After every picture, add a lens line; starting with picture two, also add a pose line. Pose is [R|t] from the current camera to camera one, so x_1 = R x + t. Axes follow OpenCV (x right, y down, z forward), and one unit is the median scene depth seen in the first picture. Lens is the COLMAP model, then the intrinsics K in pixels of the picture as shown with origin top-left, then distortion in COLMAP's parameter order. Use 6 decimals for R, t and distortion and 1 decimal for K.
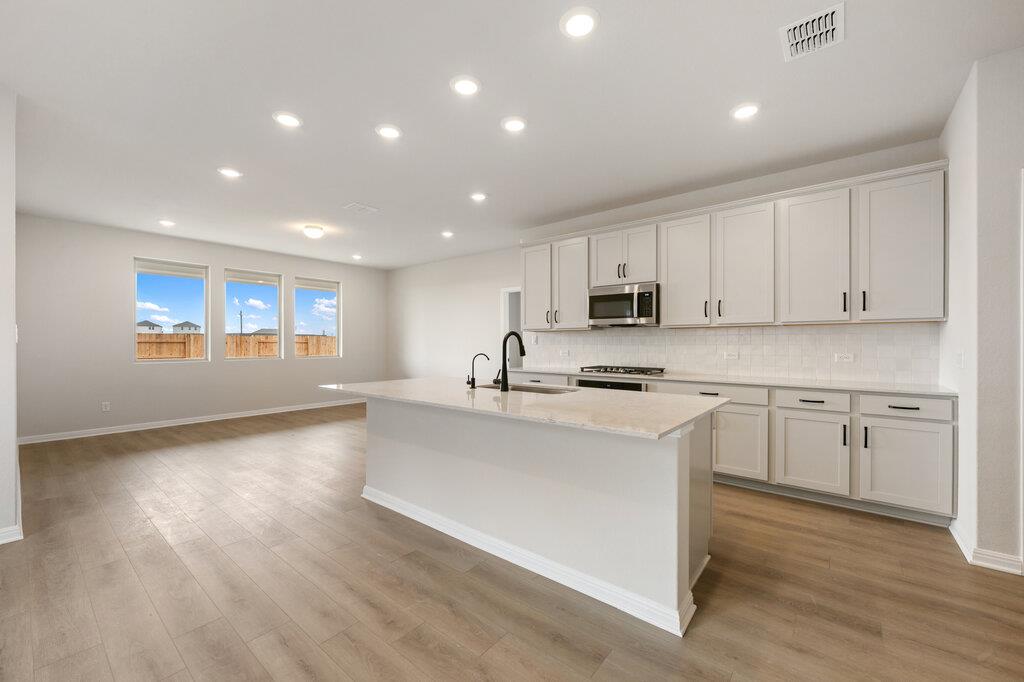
lens RADIAL K [[407.0, 0, 511.0], [0, 407.0, 345.3], [0, 0, 1]] dist [-0.001981, -0.000052]
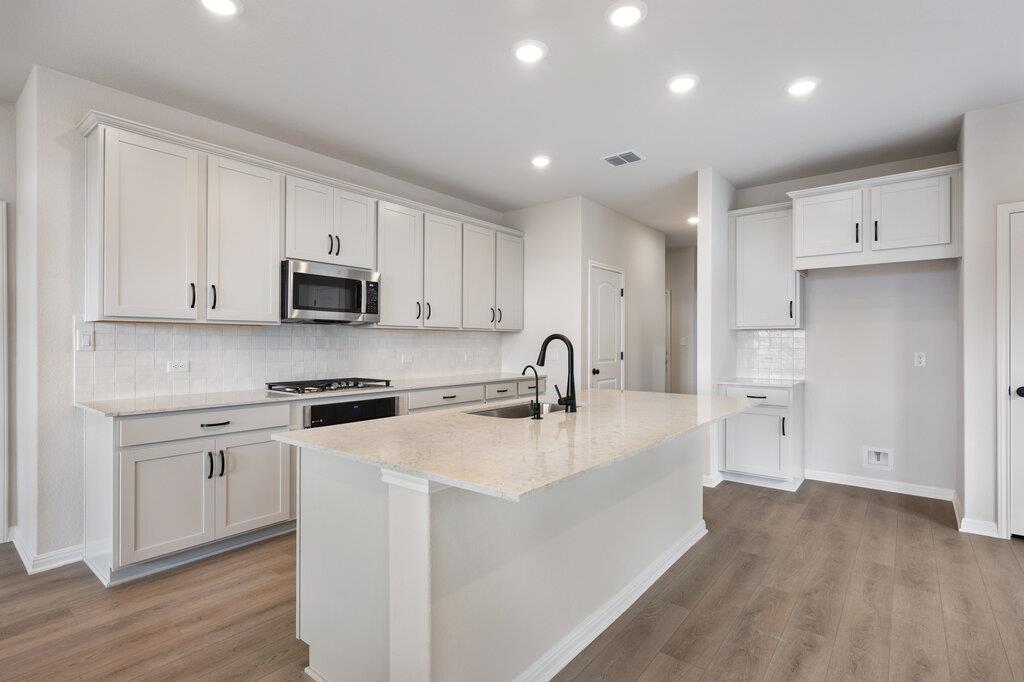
lens RADIAL K [[493.4, 0, 513.6], [0, 493.4, 339.9], [0, 0, 1]] dist [-0.002216, 0.000157]
pose [[-0.010798, 0.005756, 0.999925, -0.727830], [0.004289, 0.999974, -0.005710, -0.013937], [-0.999933, 0.004227, -0.010822, 0.856368]]
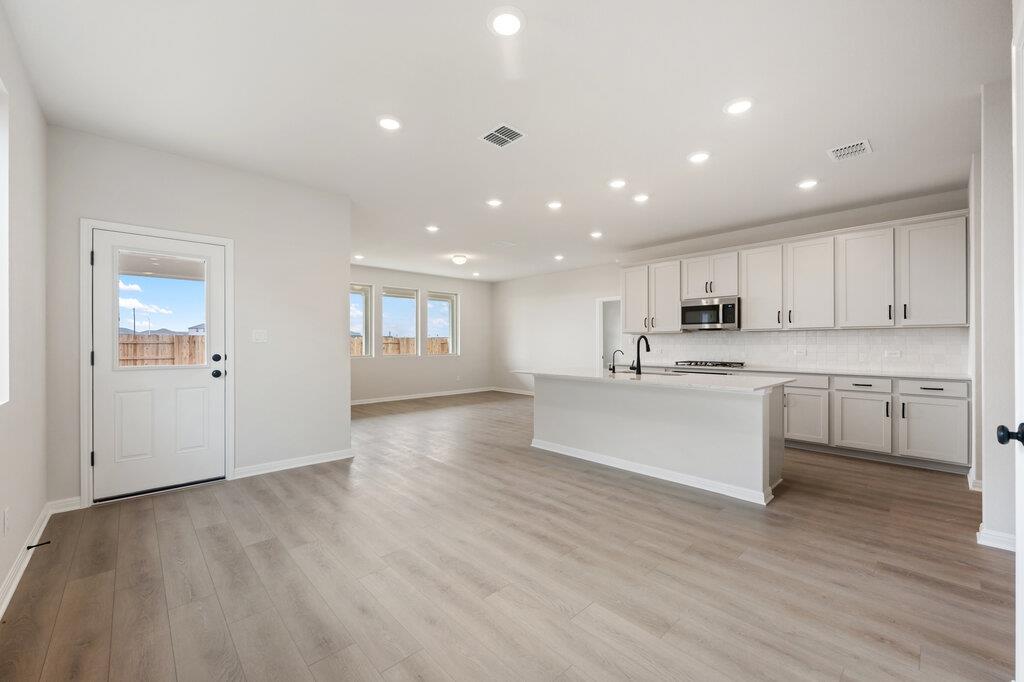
lens RADIAL K [[407.0, 0, 510.9], [0, 407.0, 343.9], [0, 0, 1]] dist [-0.001981, -0.000052]
pose [[0.990987, -0.001038, -0.133957, -0.220631], [0.000411, 0.999989, -0.004714, 0.003899], [0.133960, 0.004617, 0.990976, -0.454163]]
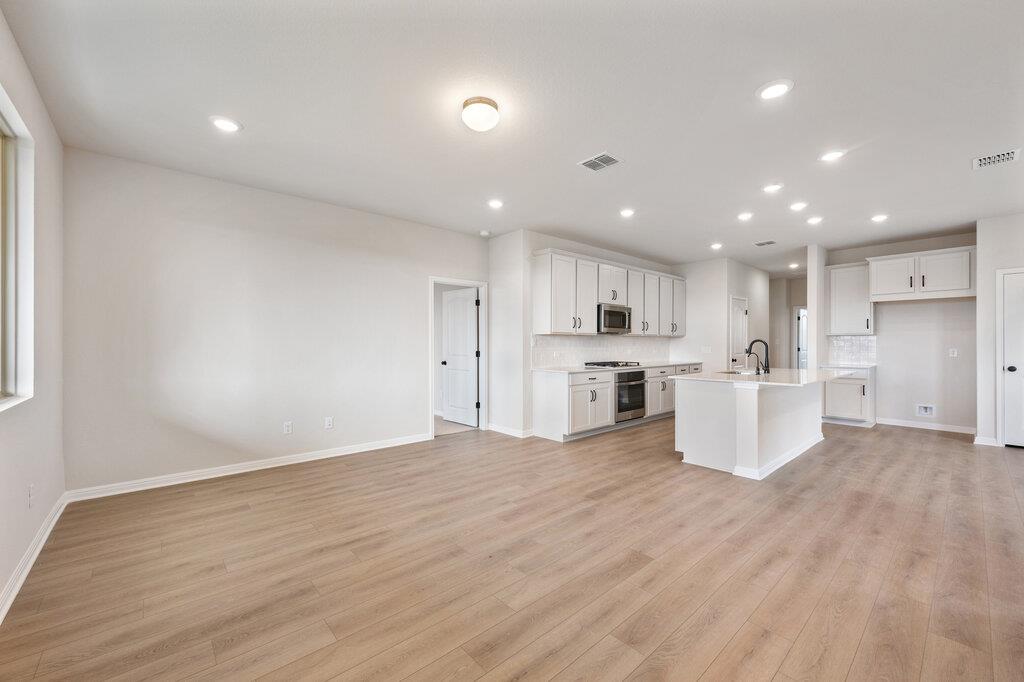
lens RADIAL K [[407.0, 0, 513.8], [0, 407.0, 341.8], [0, 0, 1]] dist [-0.001981, -0.000052]
pose [[0.159967, 0.006114, 0.987103, -1.481880], [0.005264, 0.999961, -0.007047, -0.012549], [-0.987108, 0.006323, 0.159928, 1.378726]]
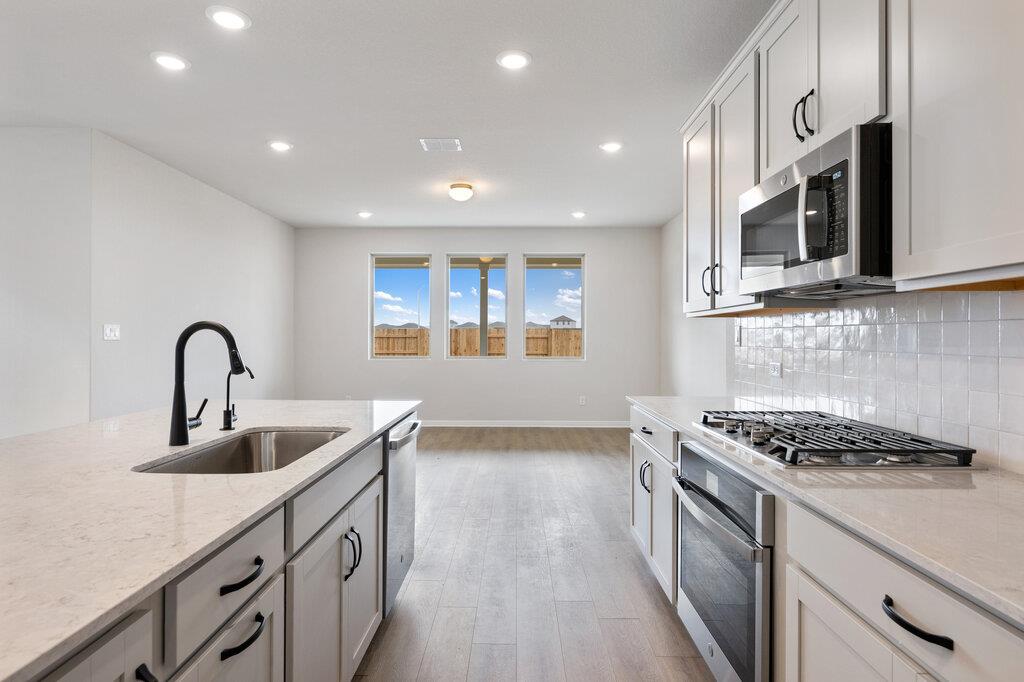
lens RADIAL K [[546.1, 0, 513.5], [0, 546.1, 336.2], [0, 0, 1]] dist [-0.000192, -0.000097]
pose [[0.636514, -0.000023, -0.771265, 0.549794], [-0.007859, 0.999948, -0.006515, -0.011331], [0.771225, 0.010208, 0.636480, 0.676977]]
